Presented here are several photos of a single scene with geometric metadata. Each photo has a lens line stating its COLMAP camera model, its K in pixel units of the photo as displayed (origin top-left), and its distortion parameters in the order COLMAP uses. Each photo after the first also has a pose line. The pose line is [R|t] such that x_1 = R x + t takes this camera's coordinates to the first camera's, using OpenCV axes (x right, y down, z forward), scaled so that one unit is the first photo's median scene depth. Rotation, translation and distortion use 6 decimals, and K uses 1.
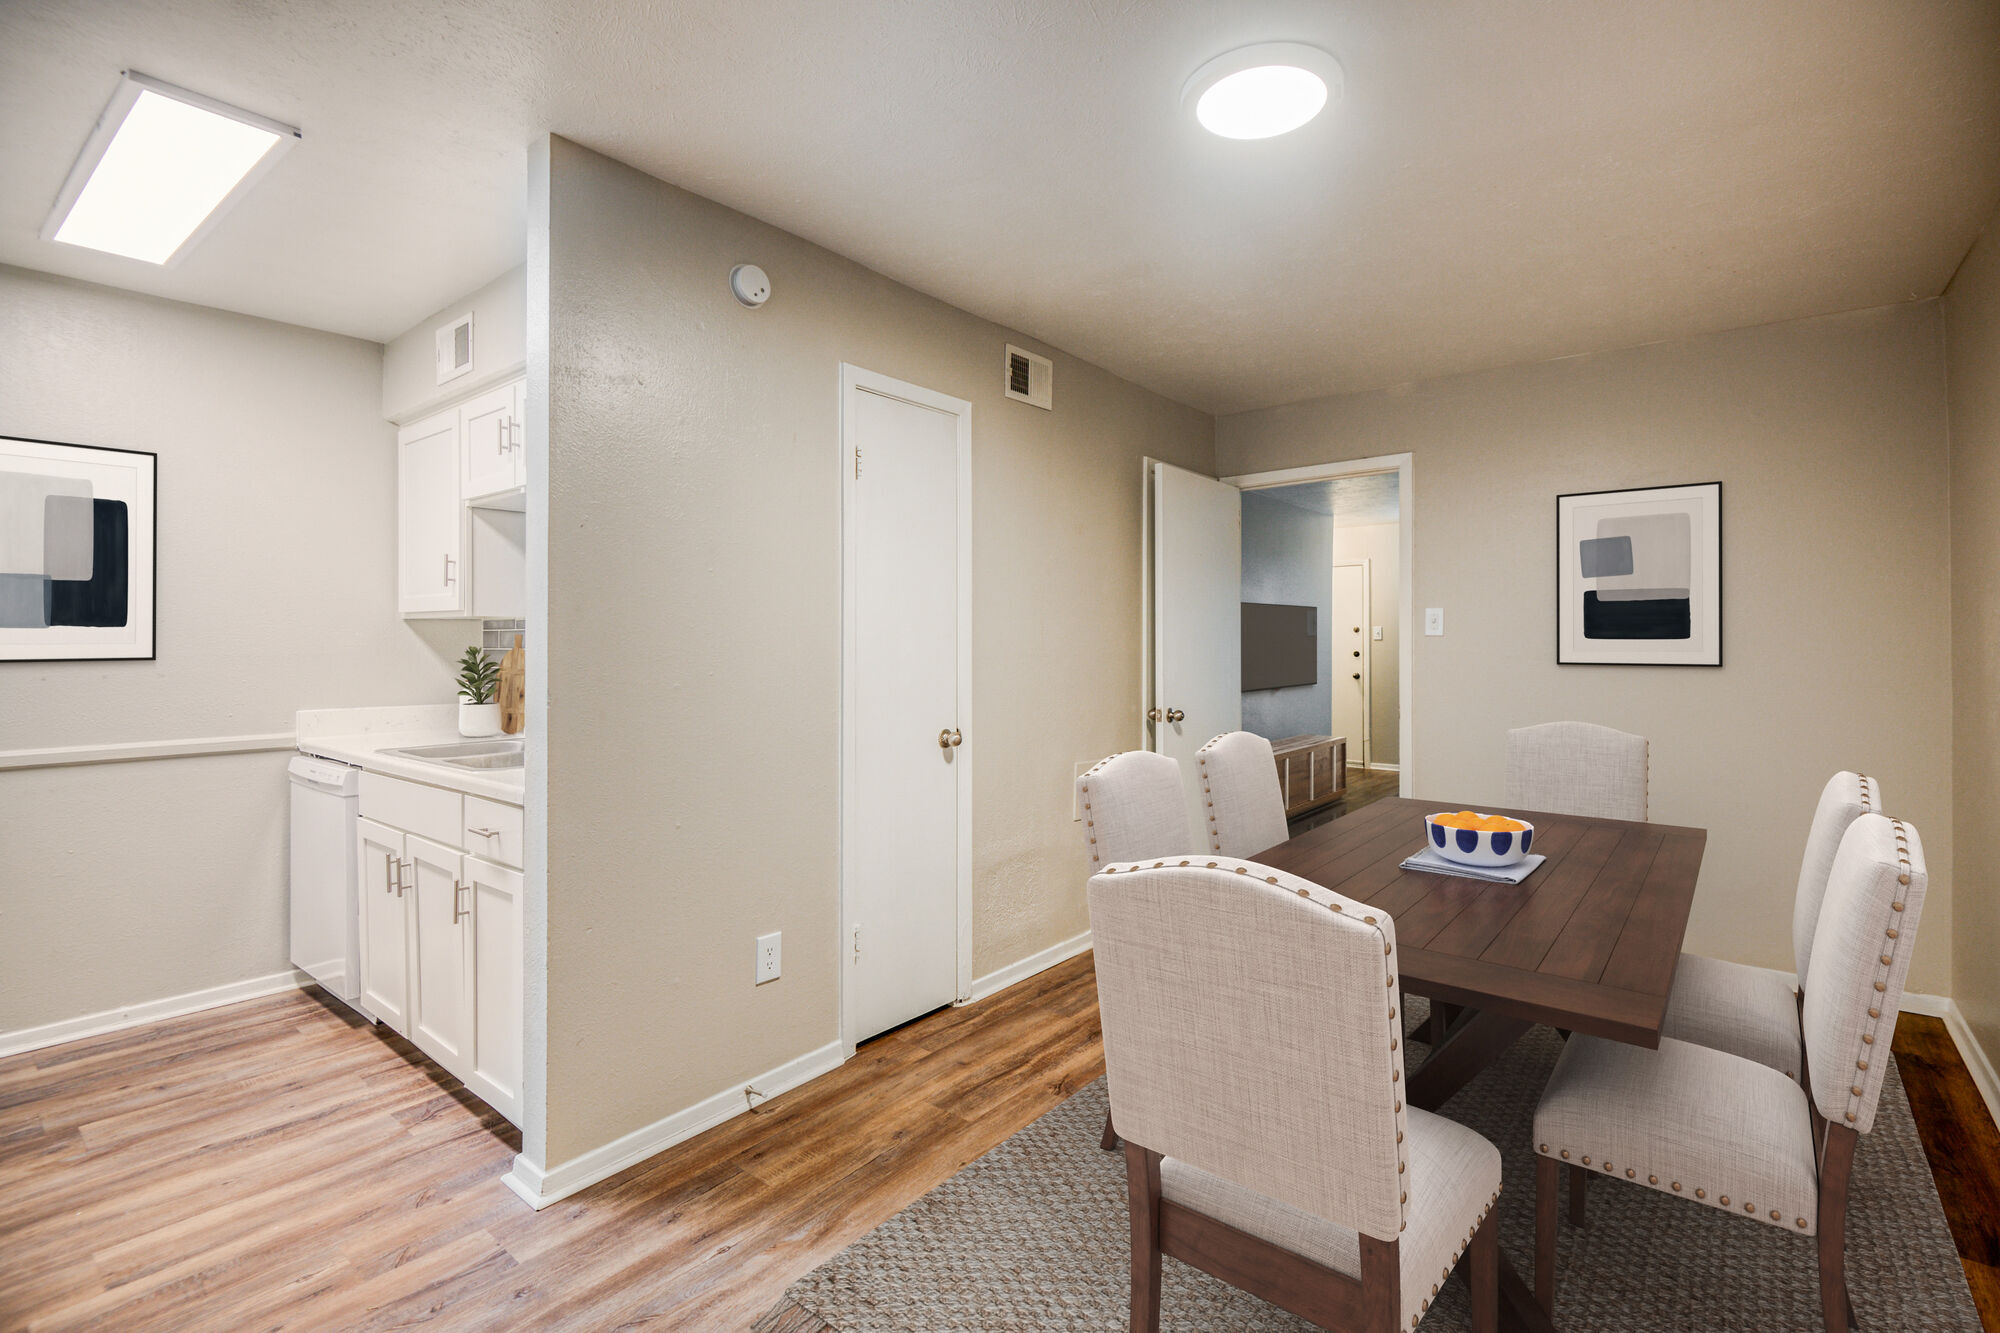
lens RADIAL K [[918.1, 0, 1000.3], [0, 918.1, 666.7], [0, 0, 1]] dist [0.002638, 0.000152]
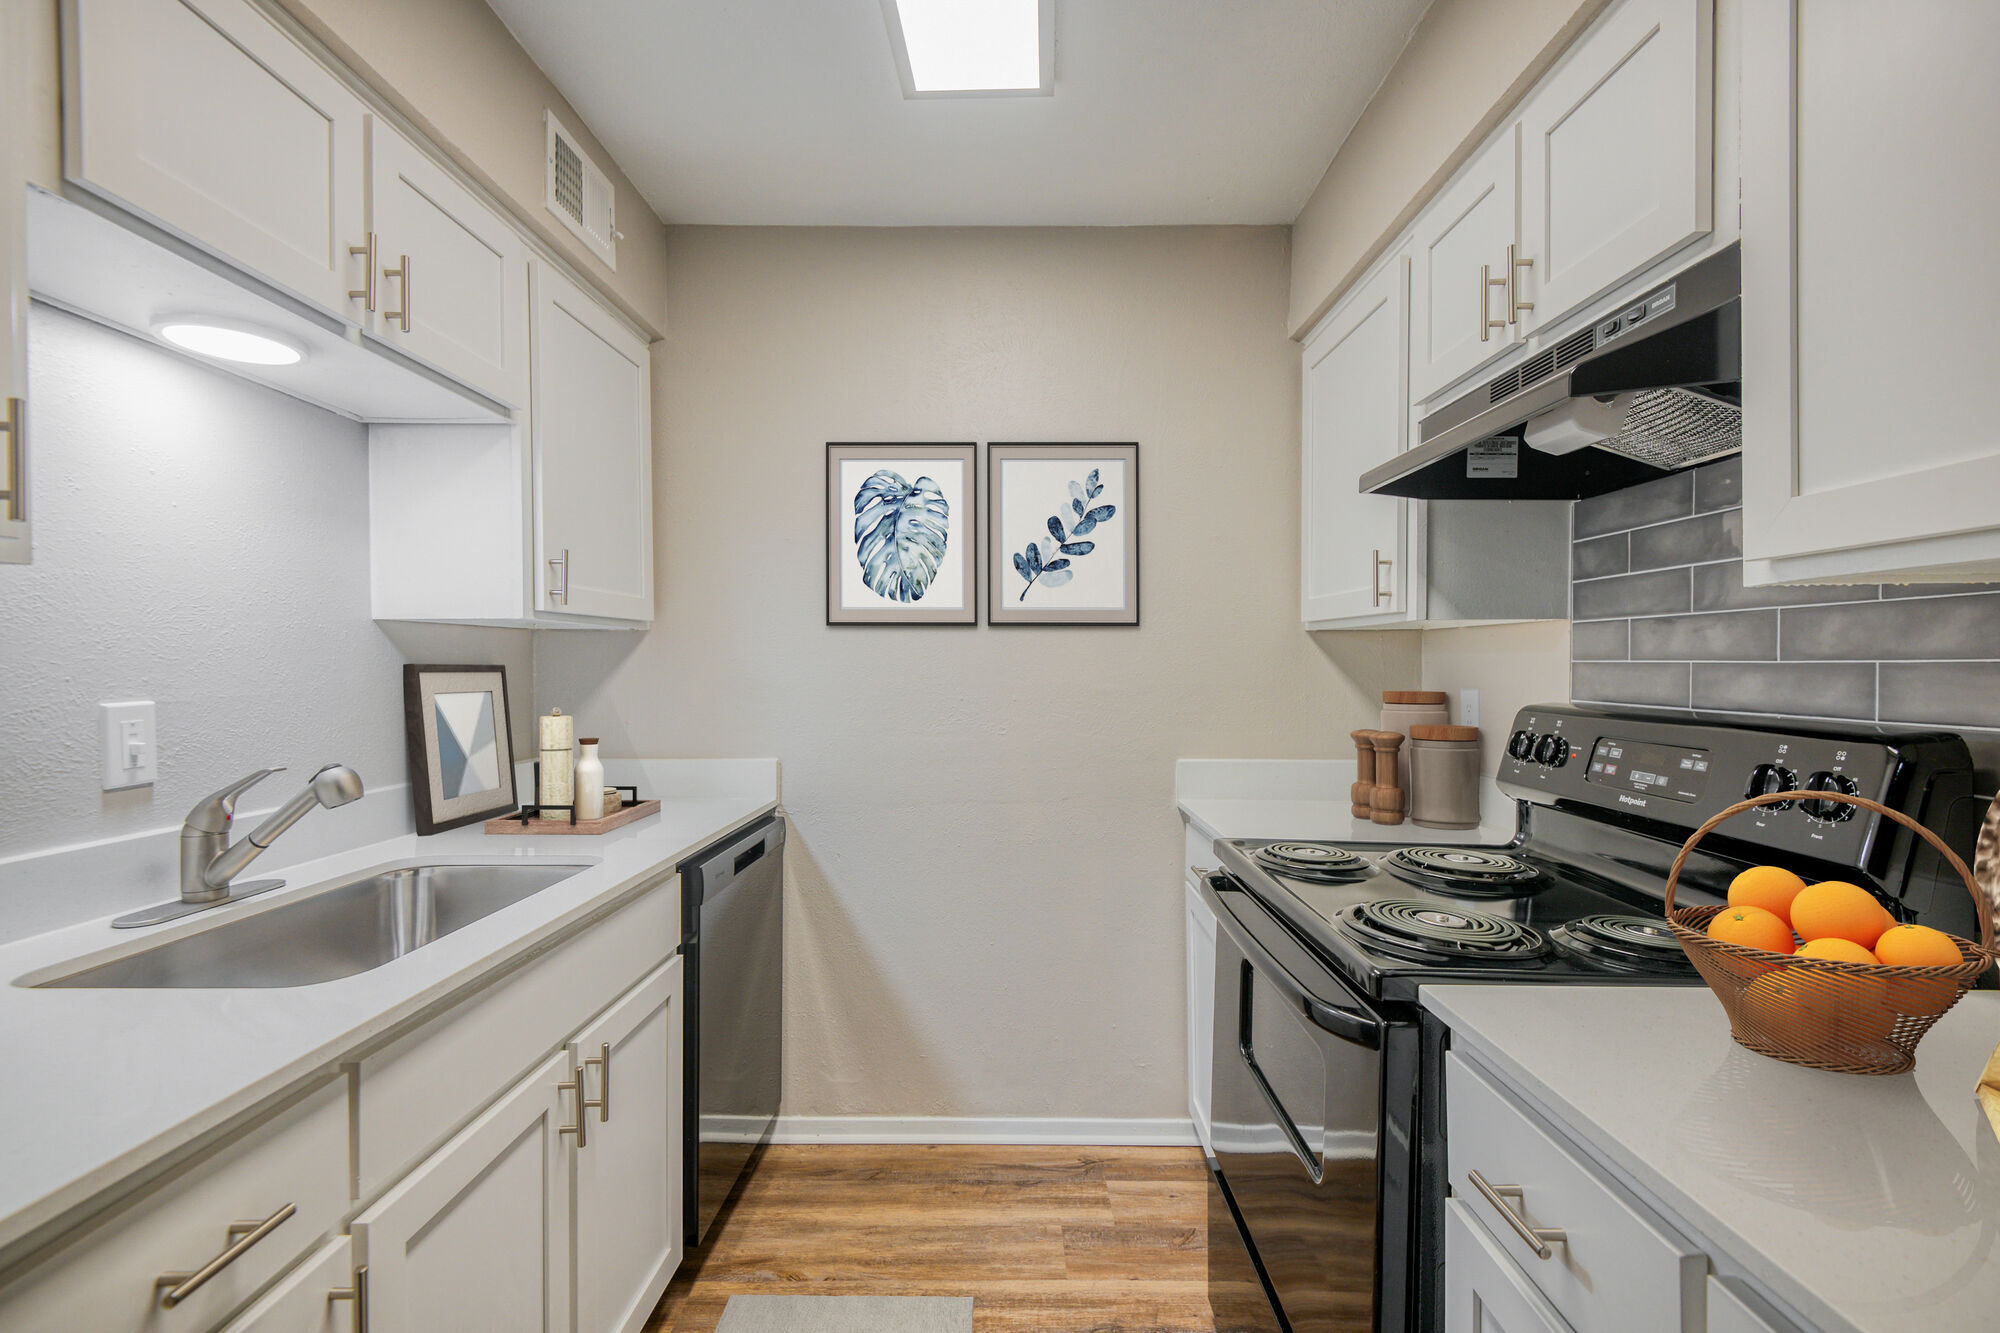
lens RADIAL K [[918.1, 0, 998.8], [0, 918.1, 670.1], [0, 0, 1]] dist [0.002638, 0.000152]
pose [[0.622613, 0.019373, -0.782290, -0.314443], [-0.015750, 0.999801, 0.012225, -0.053595], [0.782371, 0.004710, 0.622794, 0.482705]]
